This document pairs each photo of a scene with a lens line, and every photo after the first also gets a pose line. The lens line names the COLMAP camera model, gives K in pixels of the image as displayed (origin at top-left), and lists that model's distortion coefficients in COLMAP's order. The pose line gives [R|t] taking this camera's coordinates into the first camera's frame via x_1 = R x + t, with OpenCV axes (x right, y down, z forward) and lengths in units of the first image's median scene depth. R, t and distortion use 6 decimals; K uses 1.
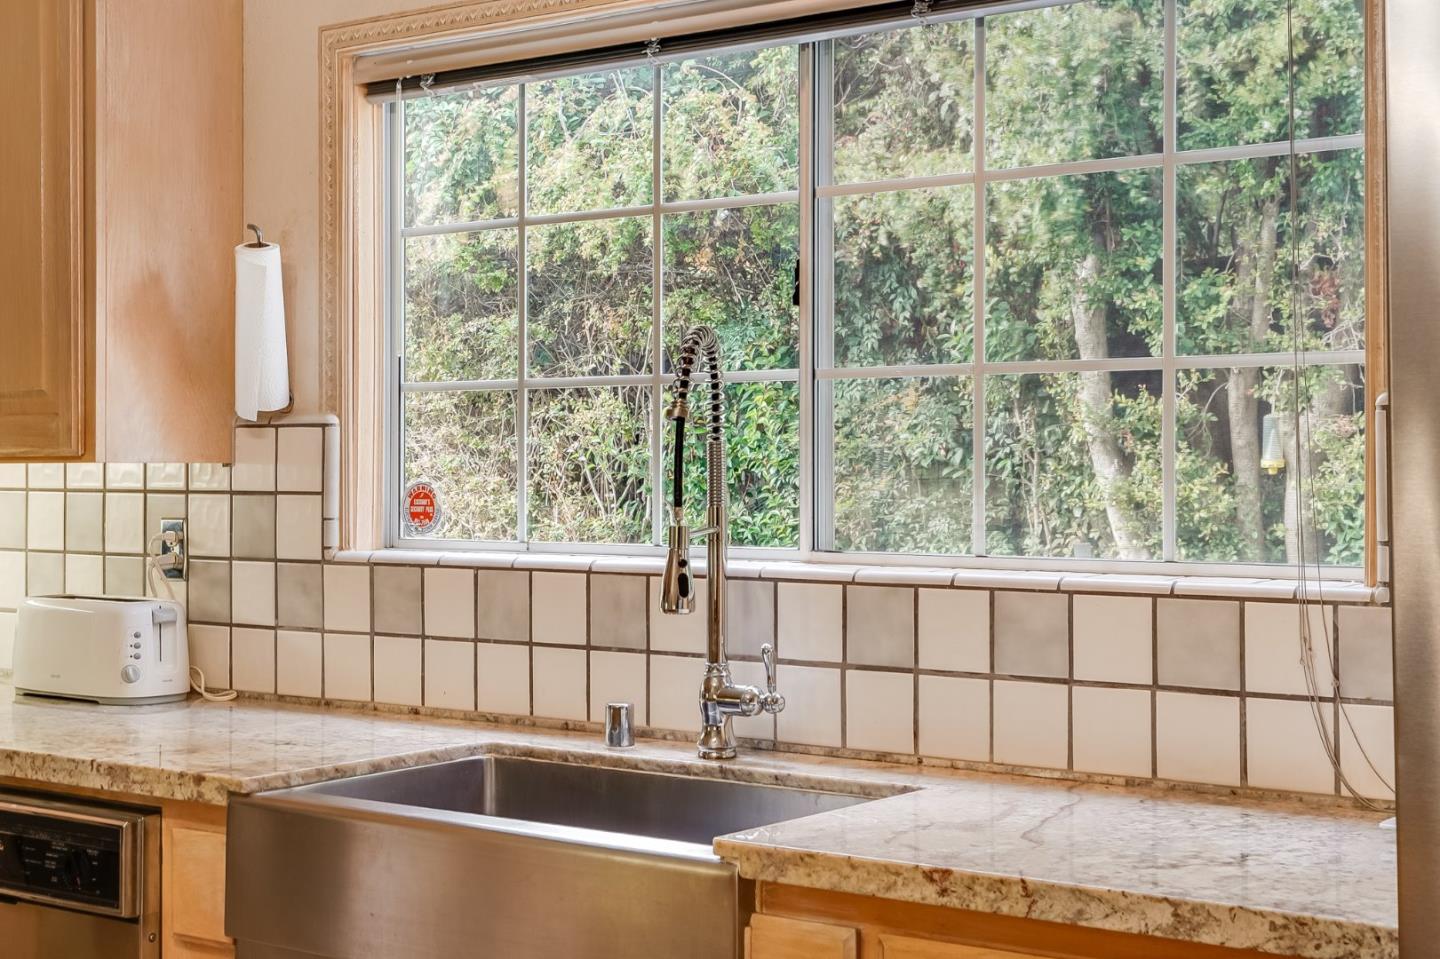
lens RADIAL K [[2058.9, 0, 691.8], [0, 2058.9, 439.3], [0, 0, 1]] dist [0.050527, 0.000000]
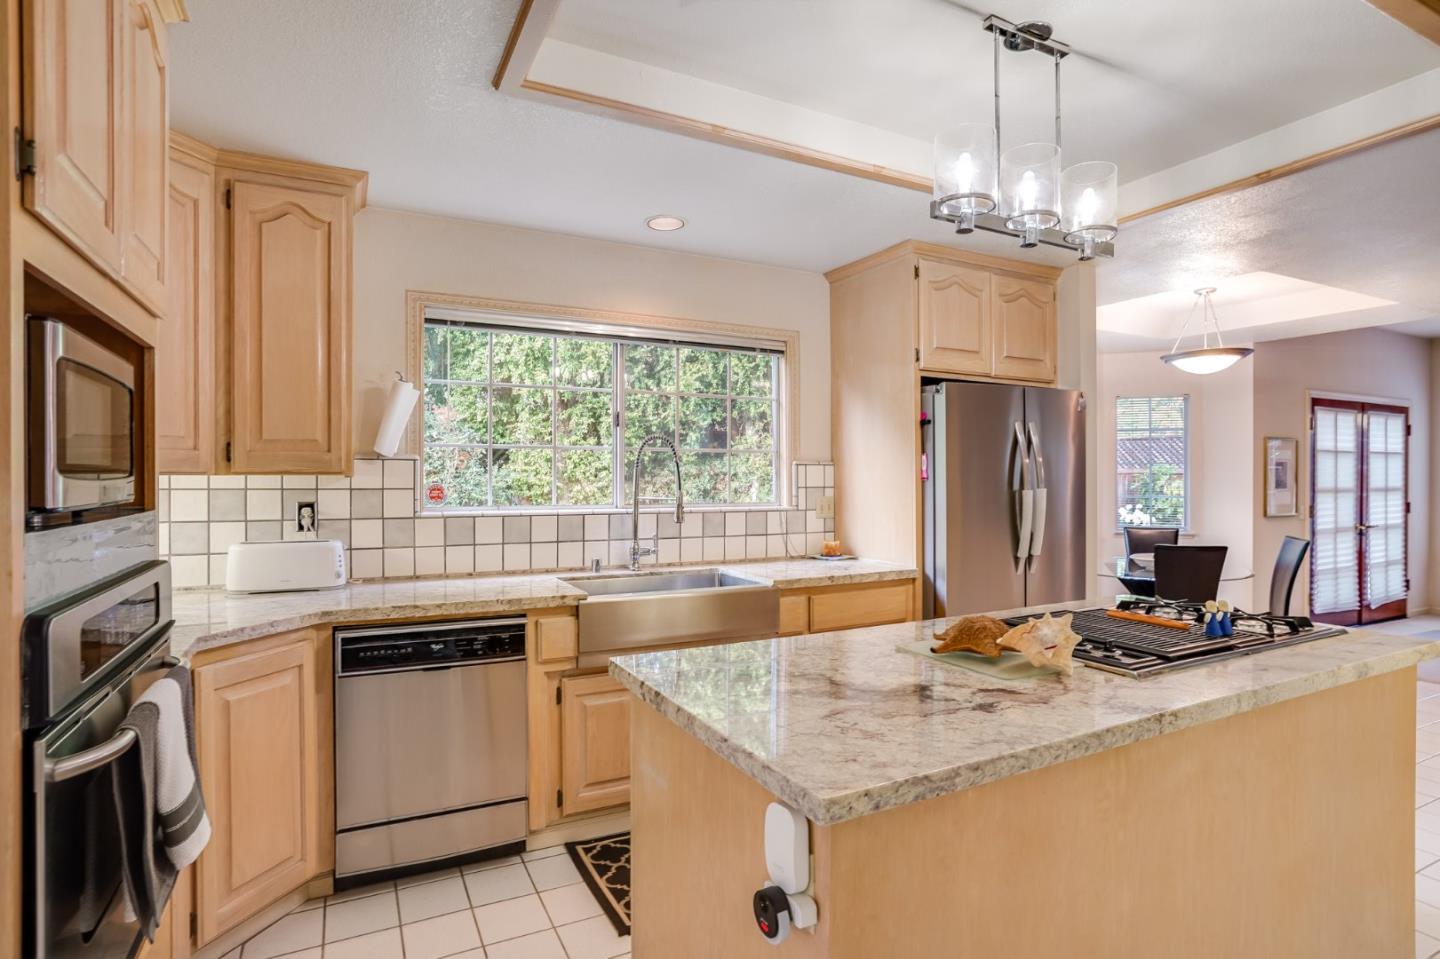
lens RADIAL K [[742.7, 0, 721.4], [0, 742.7, 474.8], [0, 0, 1]] dist [-0.015227, 0.001423]
pose [[0.447063, 0.004232, 0.894493, -0.803450], [-0.019808, 0.999790, 0.005169, -0.001371], [-0.894283, -0.020029, 0.447053, 0.317144]]
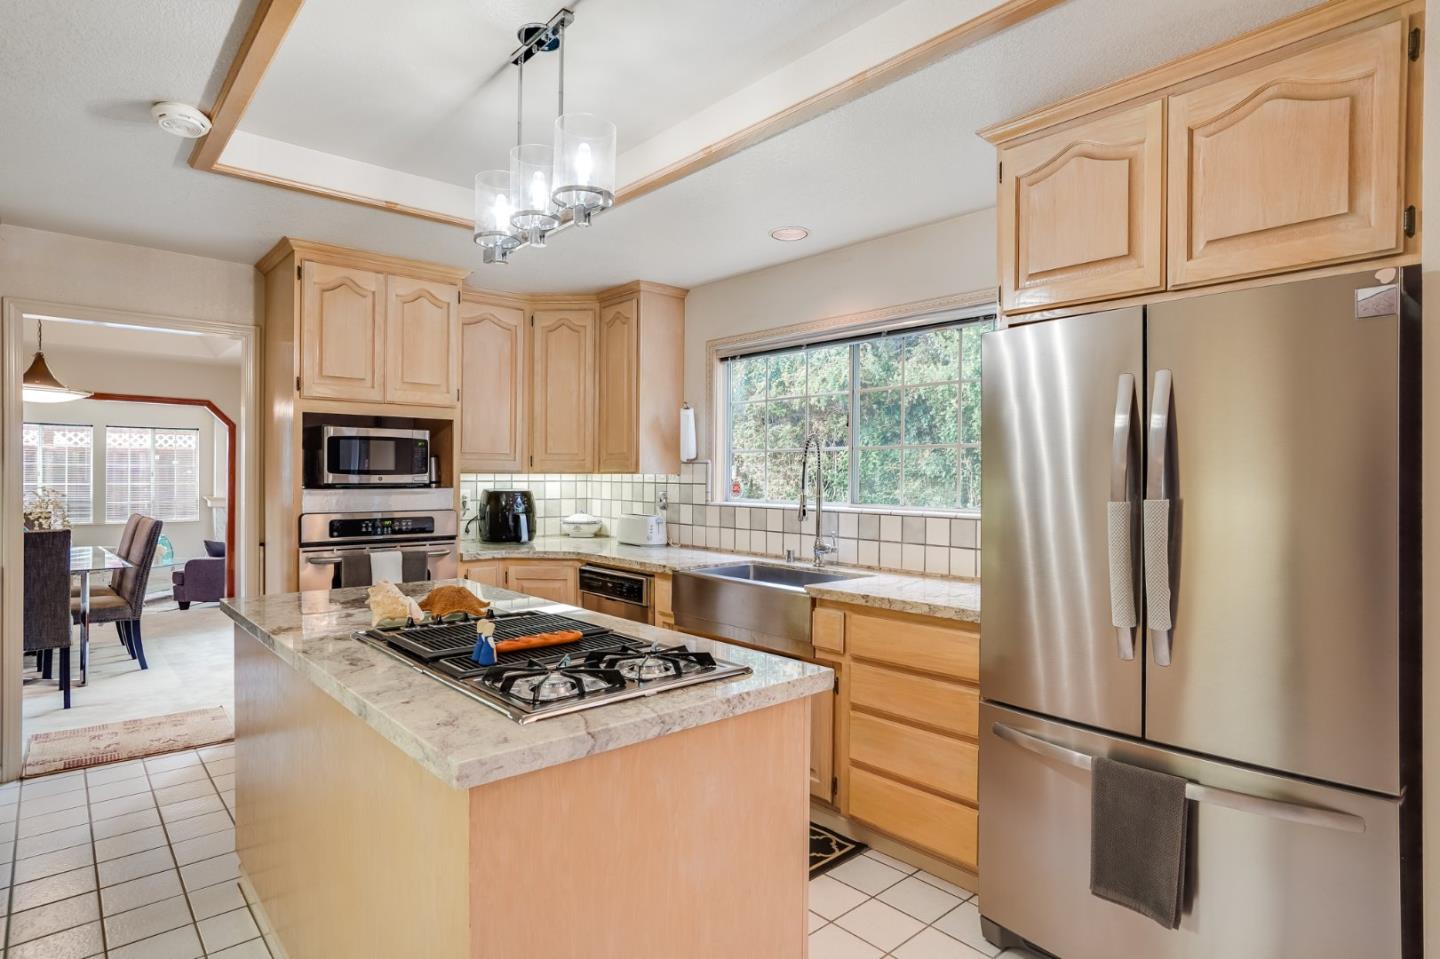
lens RADIAL K [[742.7, 0, 716.3], [0, 742.7, 478.7], [0, 0, 1]] dist [-0.015227, 0.001423]
pose [[0.980268, 0.009518, -0.197445, 0.070794], [-0.006328, 0.999839, 0.016785, -0.002302], [0.197573, -0.015204, 0.980170, -0.152590]]
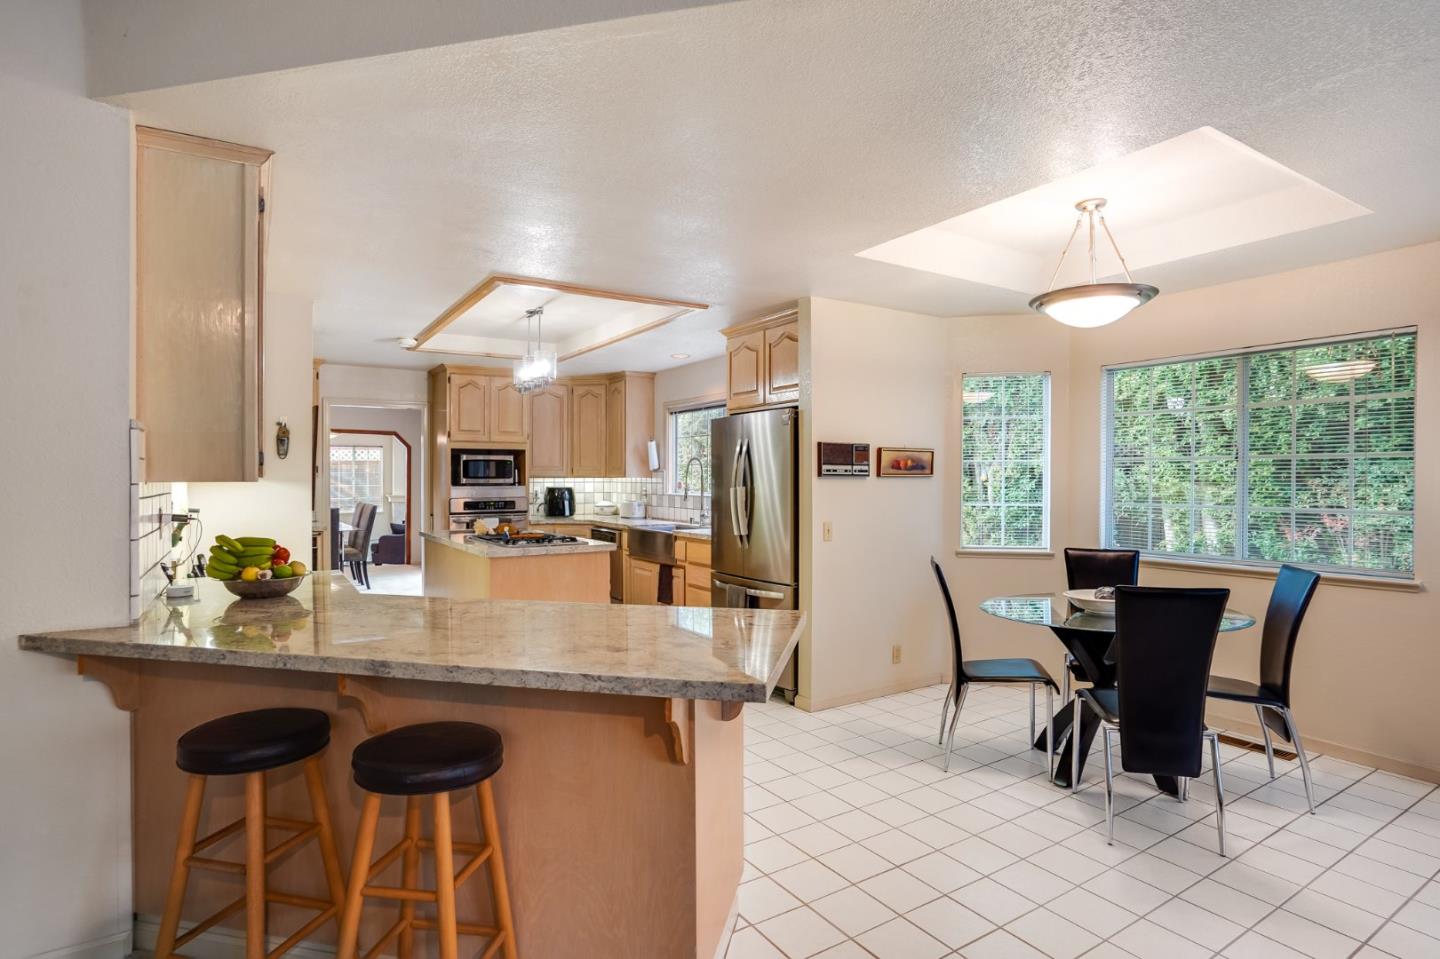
lens RADIAL K [[691.6, 0, 717.9], [0, 691.6, 478.7], [0, 0, 1]] dist [-0.023448, 0.002129]
pose [[0.942070, 0.004140, -0.335391, 0.639627], [0.000981, 0.999886, 0.015098, -0.016225], [0.335415, -0.014553, 0.941958, -0.809165]]
